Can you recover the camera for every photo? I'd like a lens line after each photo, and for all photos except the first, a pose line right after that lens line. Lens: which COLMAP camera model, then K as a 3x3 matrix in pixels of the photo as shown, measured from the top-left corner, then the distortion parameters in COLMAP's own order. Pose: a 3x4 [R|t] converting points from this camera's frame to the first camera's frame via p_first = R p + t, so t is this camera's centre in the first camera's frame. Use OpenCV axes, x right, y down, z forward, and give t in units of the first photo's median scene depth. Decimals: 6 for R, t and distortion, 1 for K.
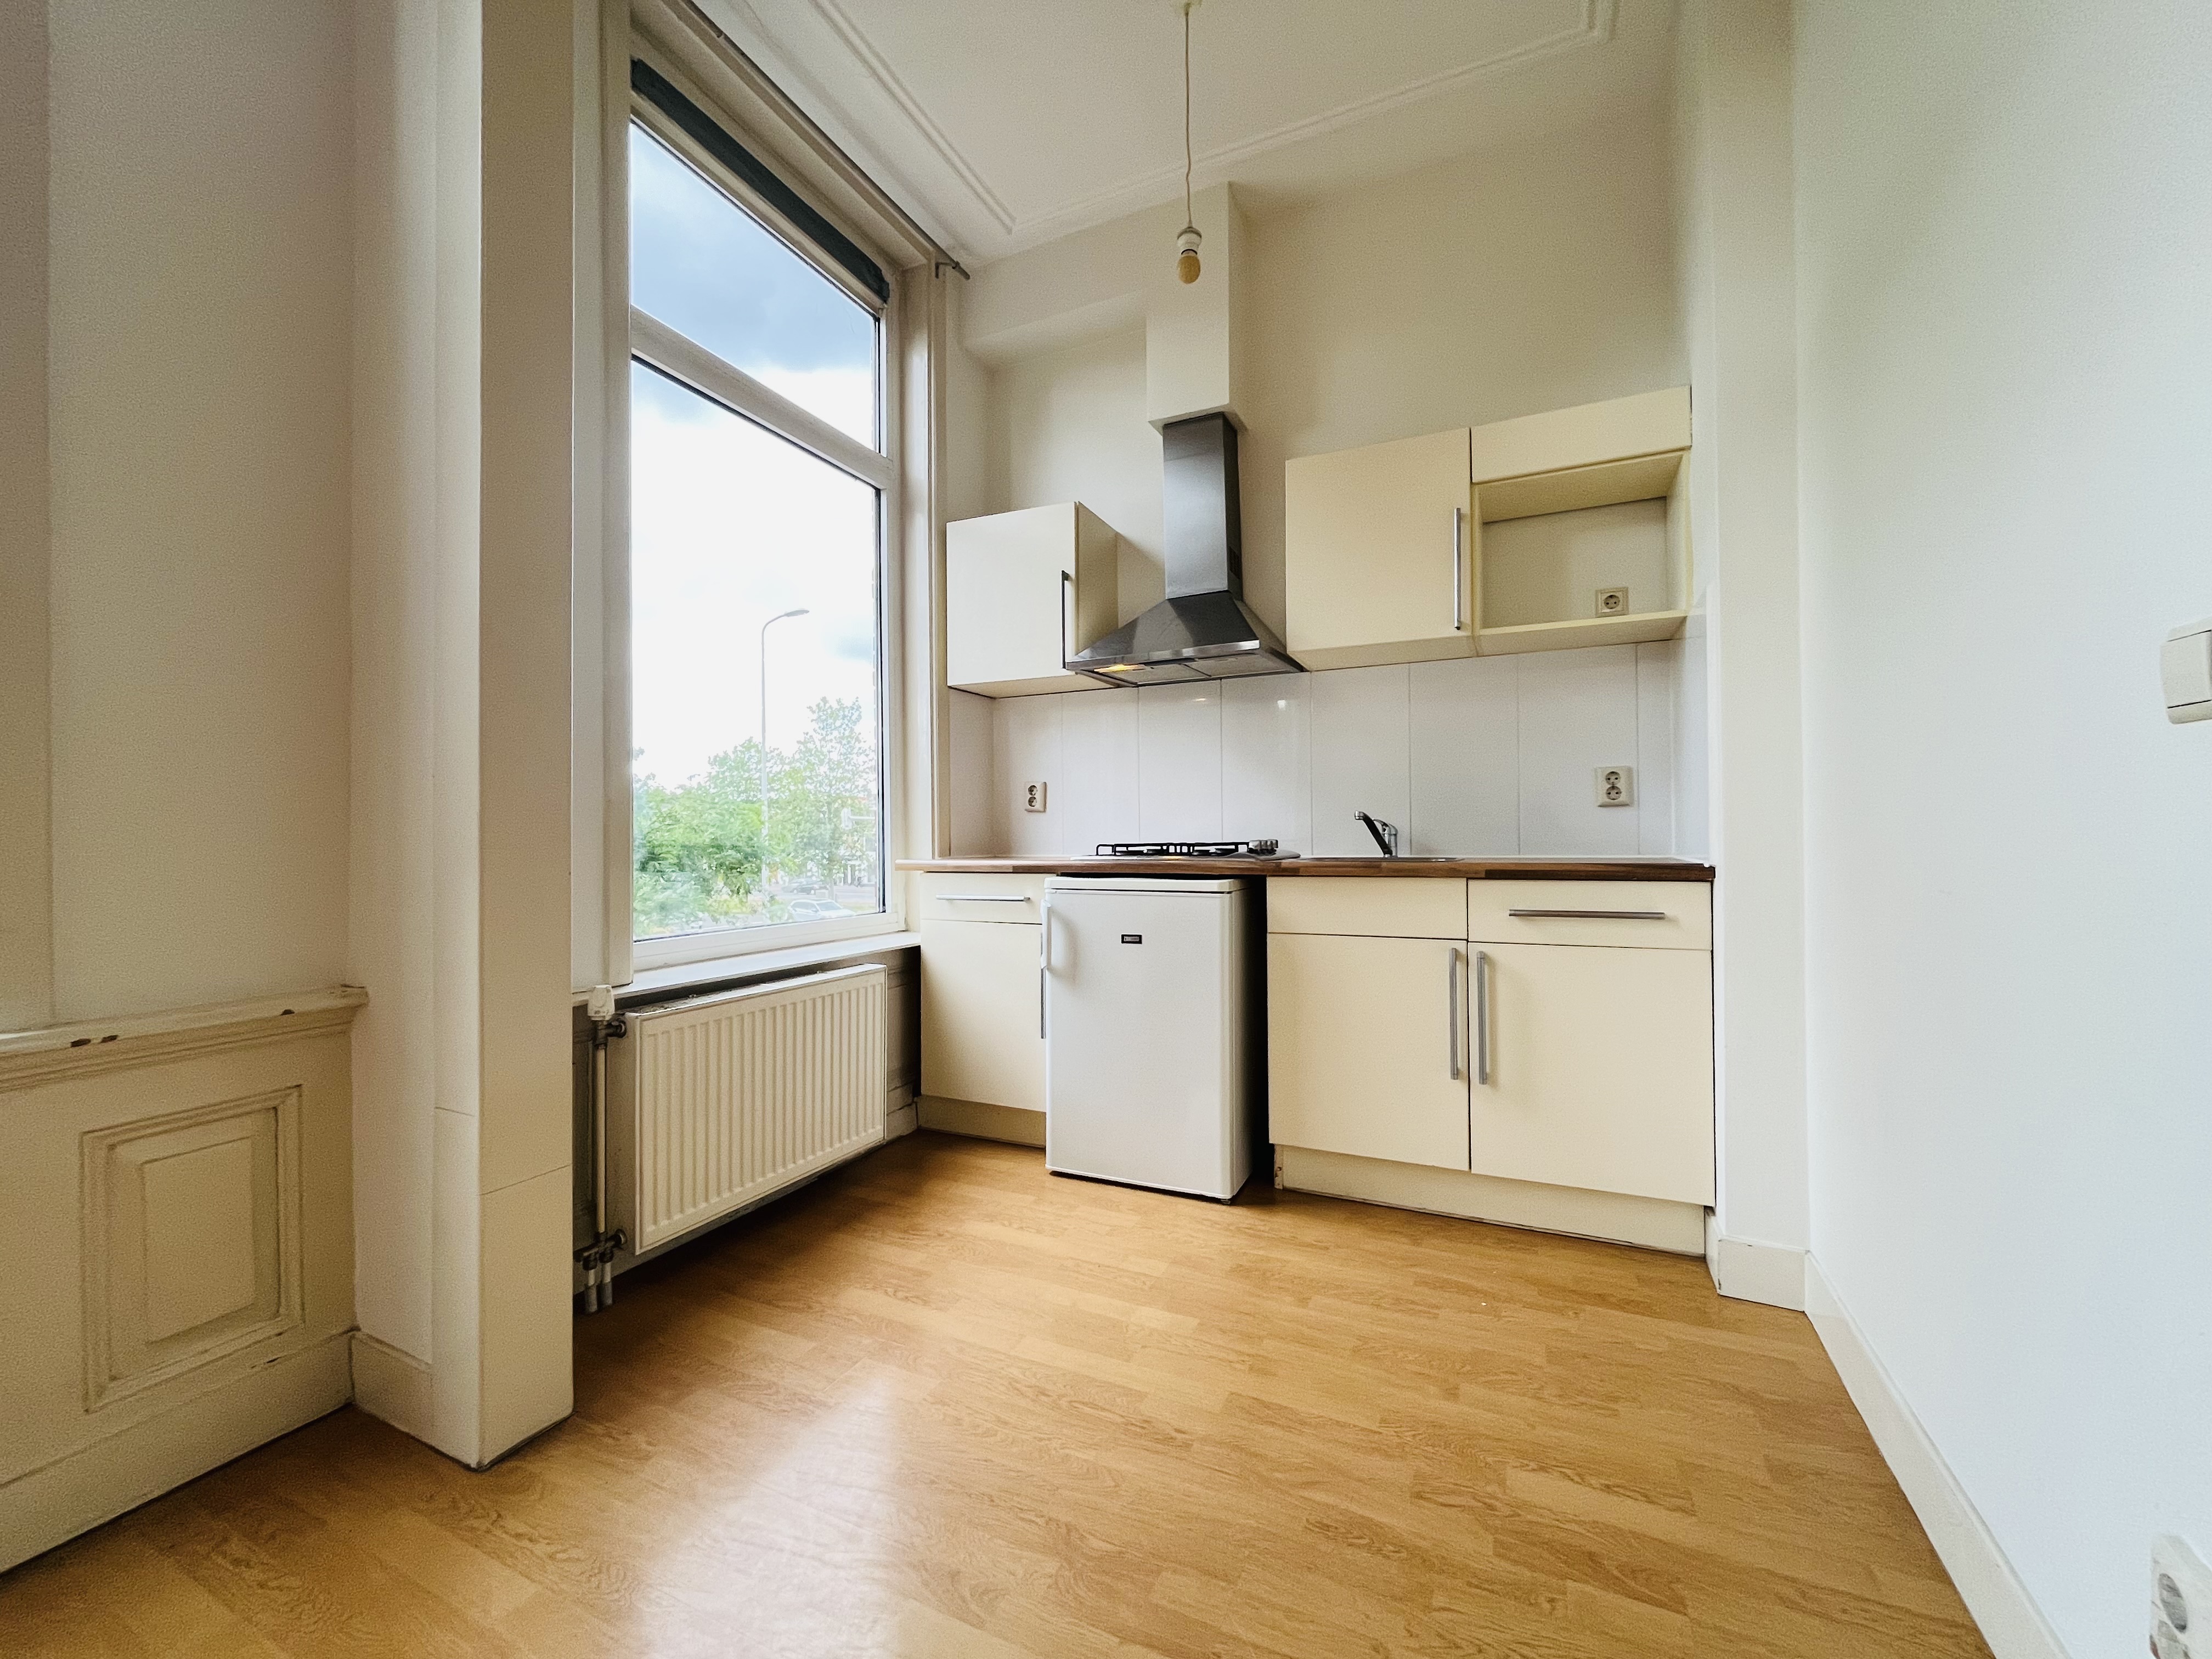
lens RADIAL K [[896.3, 0, 1098.3], [0, 896.3, 830.8], [0, 0, 1]] dist [-0.002334, -0.000348]
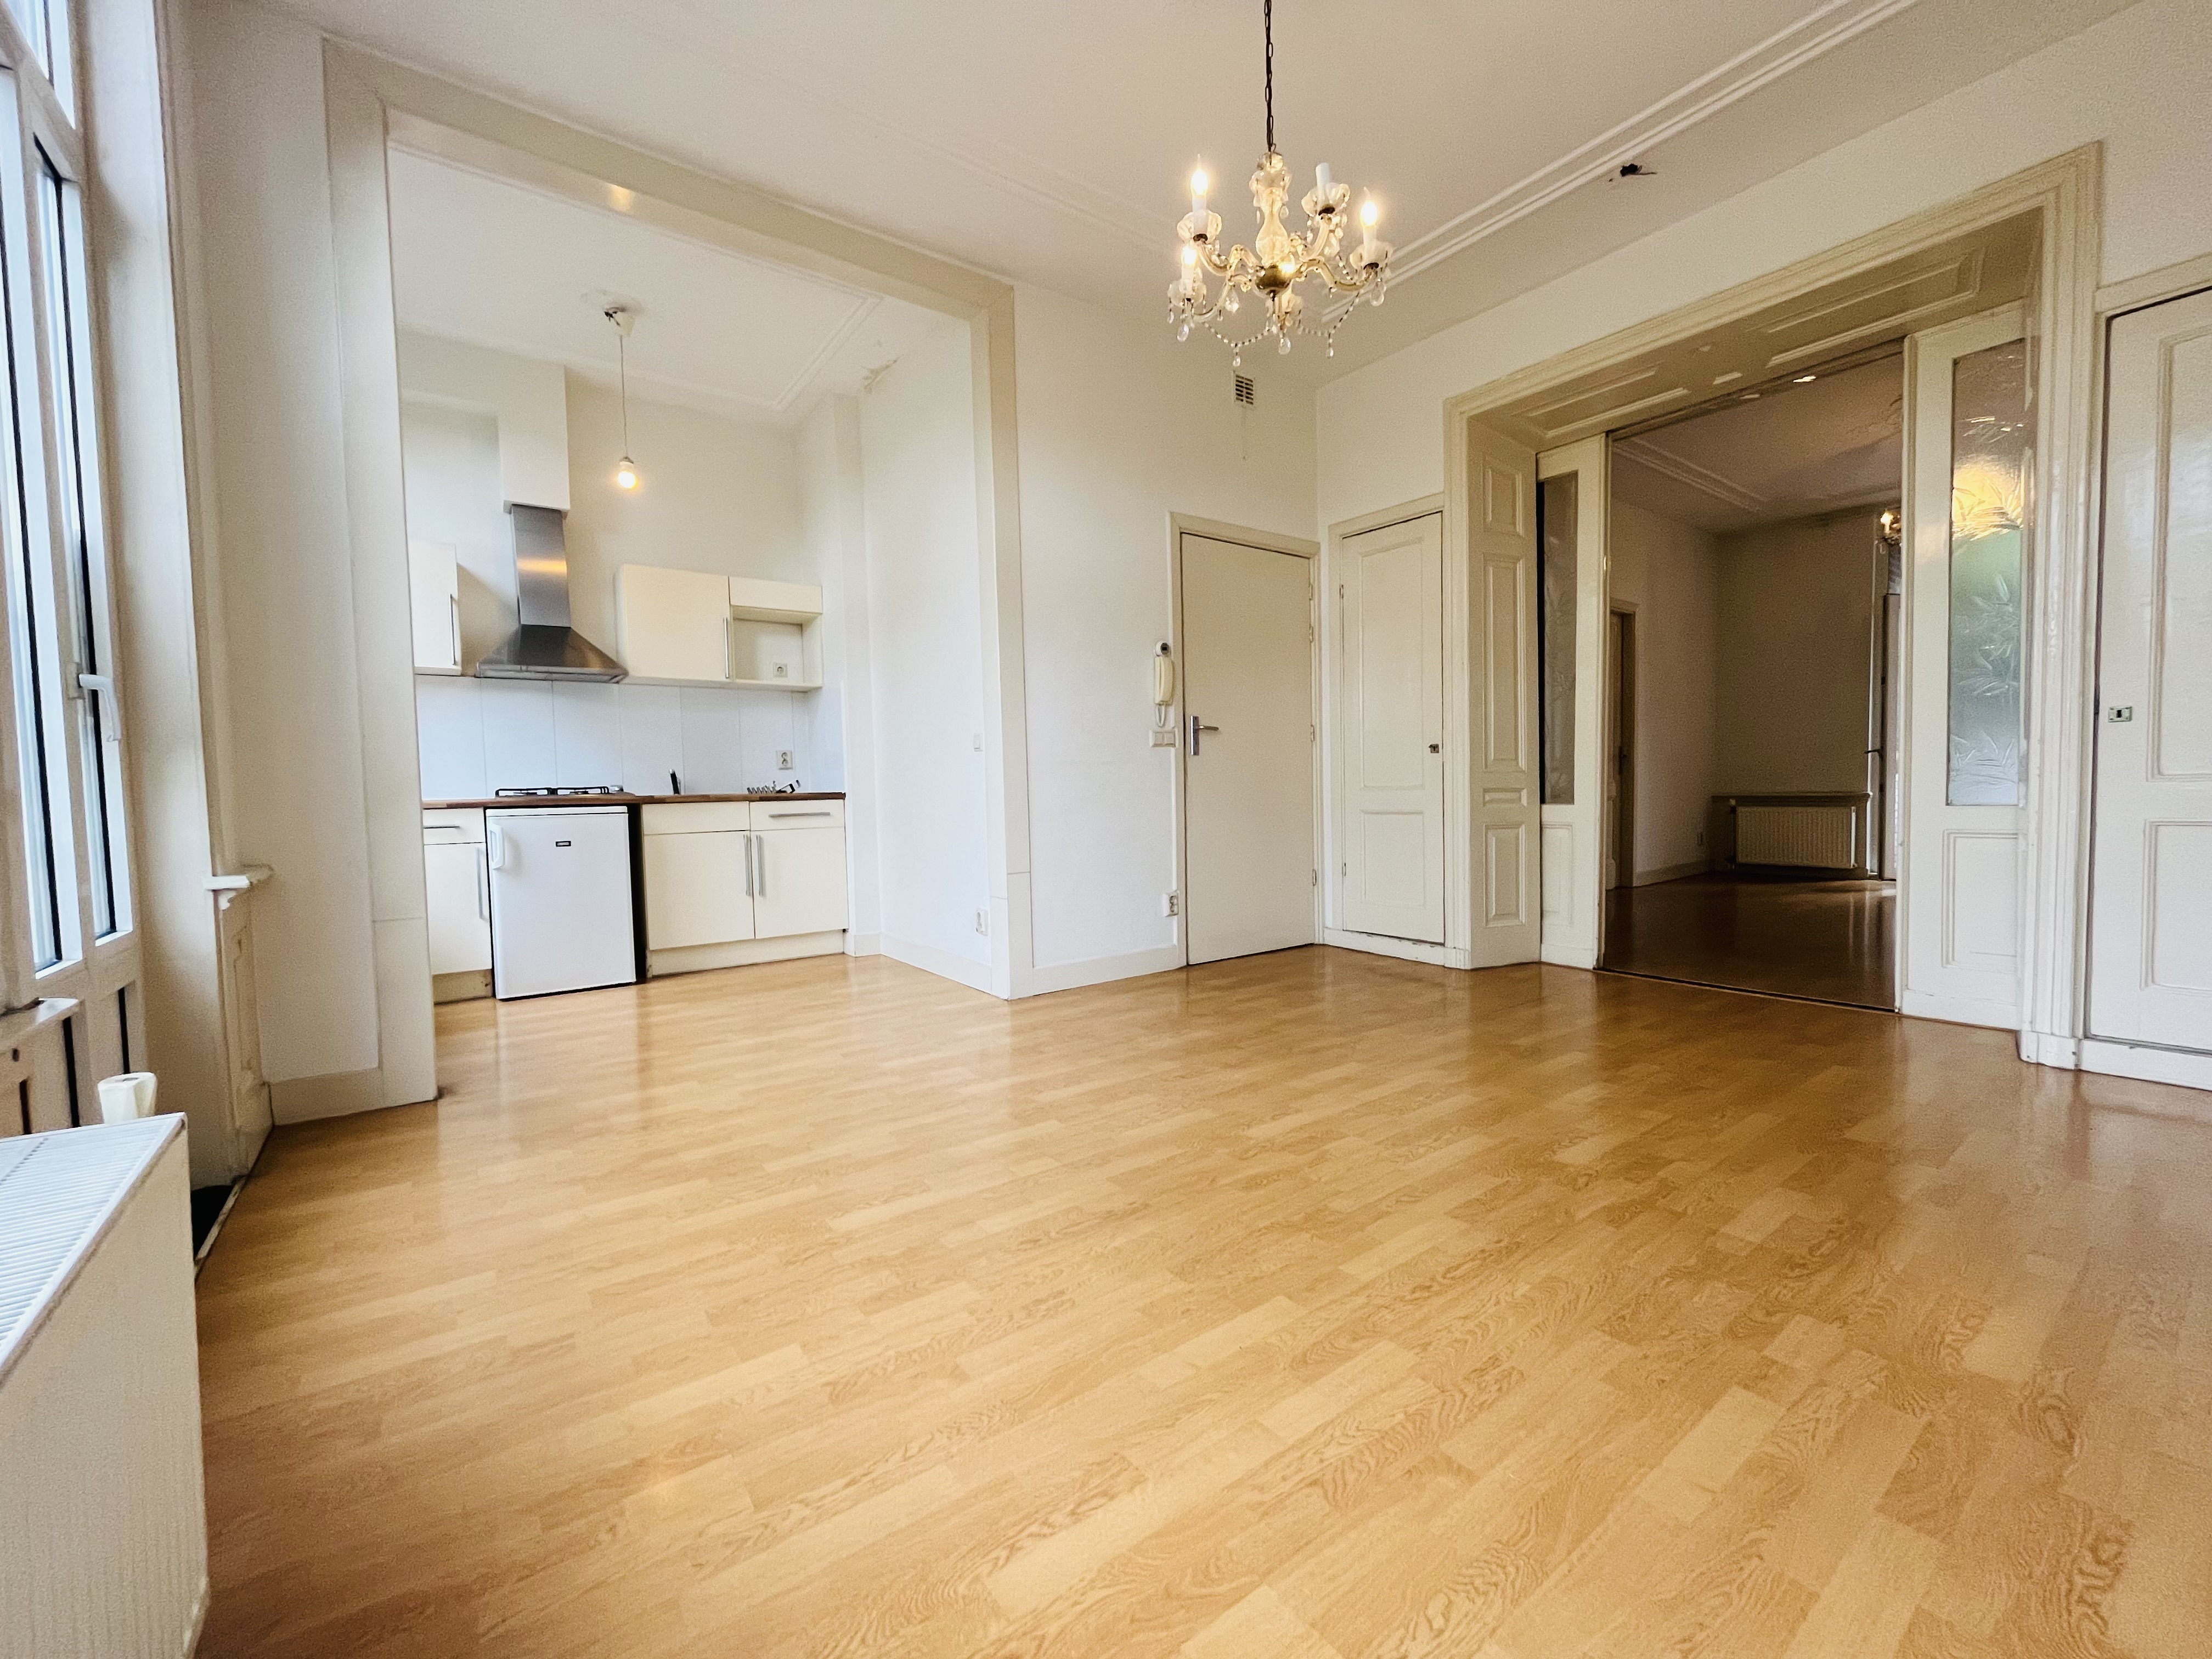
lens RADIAL K [[896.3, 0, 1102.0], [0, 896.3, 830.0], [0, 0, 1]] dist [-0.002334, -0.000348]
pose [[0.471059, -0.040005, 0.881194, -0.993657], [0.012562, 0.999174, 0.038646, 0.045440], [-0.882012, -0.007135, 0.471173, -0.687724]]
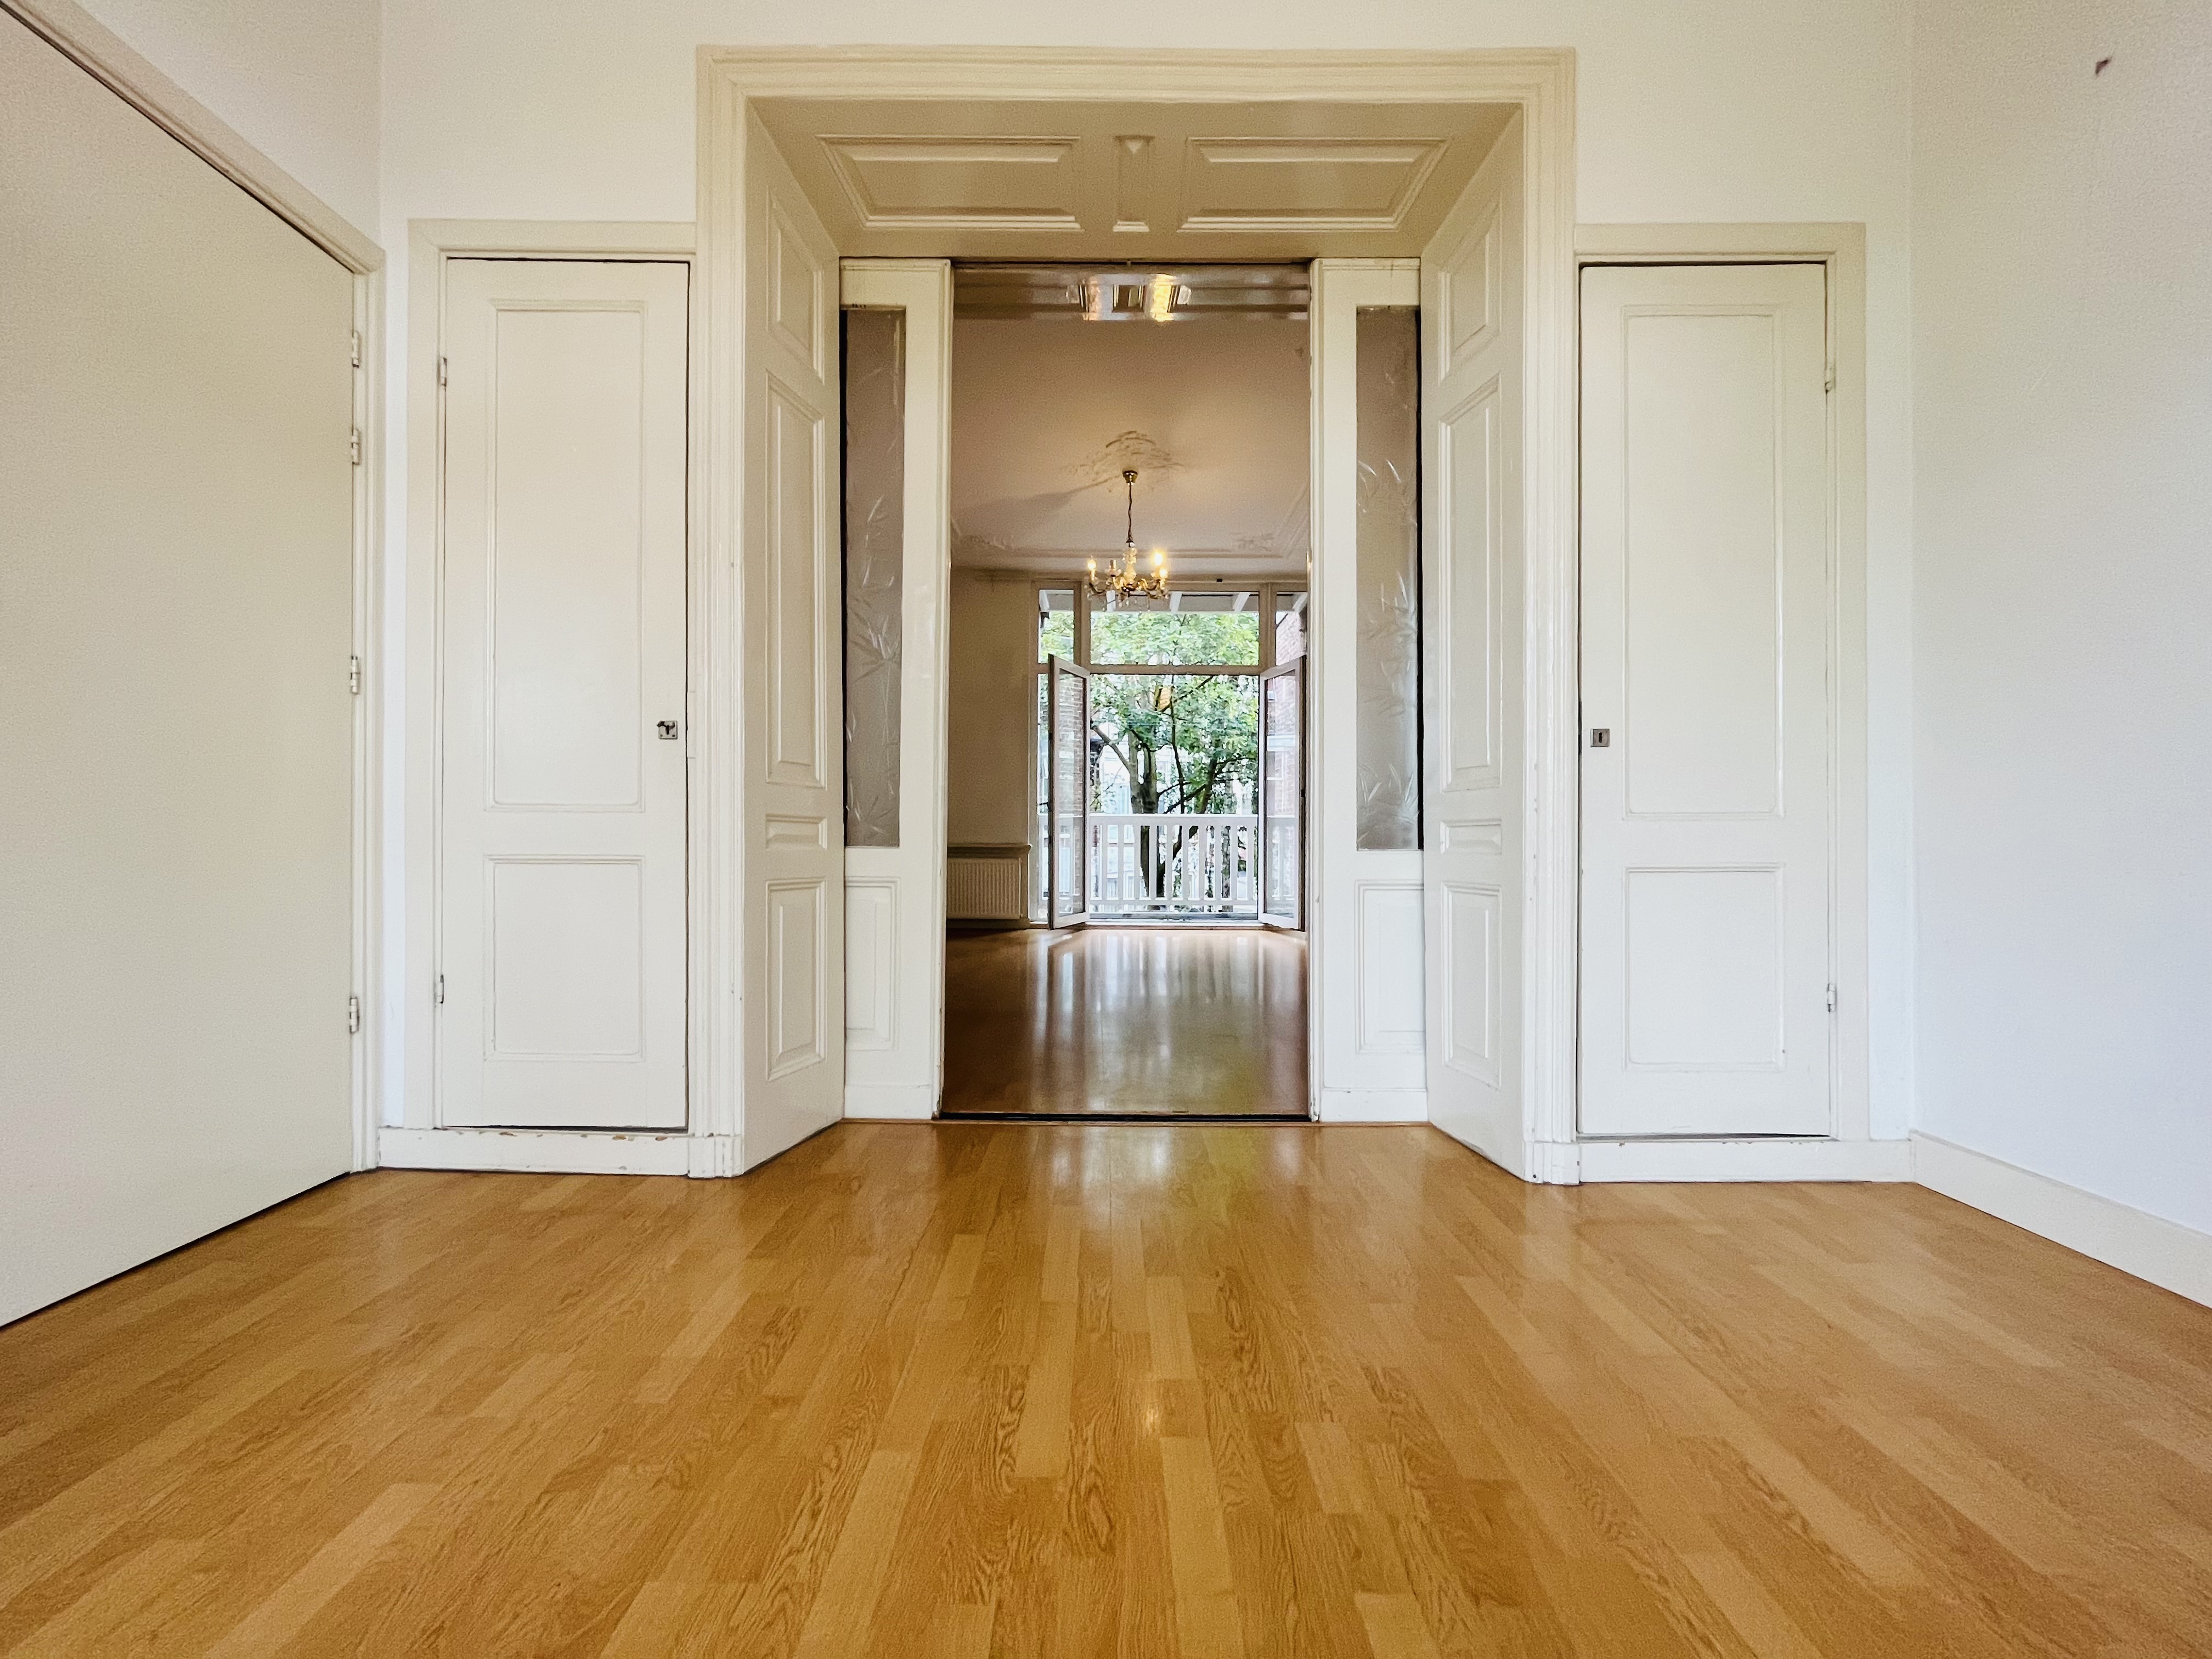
lens RADIAL K [[896.3, 0, 1101.0], [0, 896.3, 832.9], [0, 0, 1]] dist [-0.002334, -0.000348]
pose [[-0.428137, 0.011299, 0.903643, -0.021580], [-0.004529, 0.999882, -0.014649, 0.073680], [-0.903703, -0.010364, -0.428035, -0.424173]]
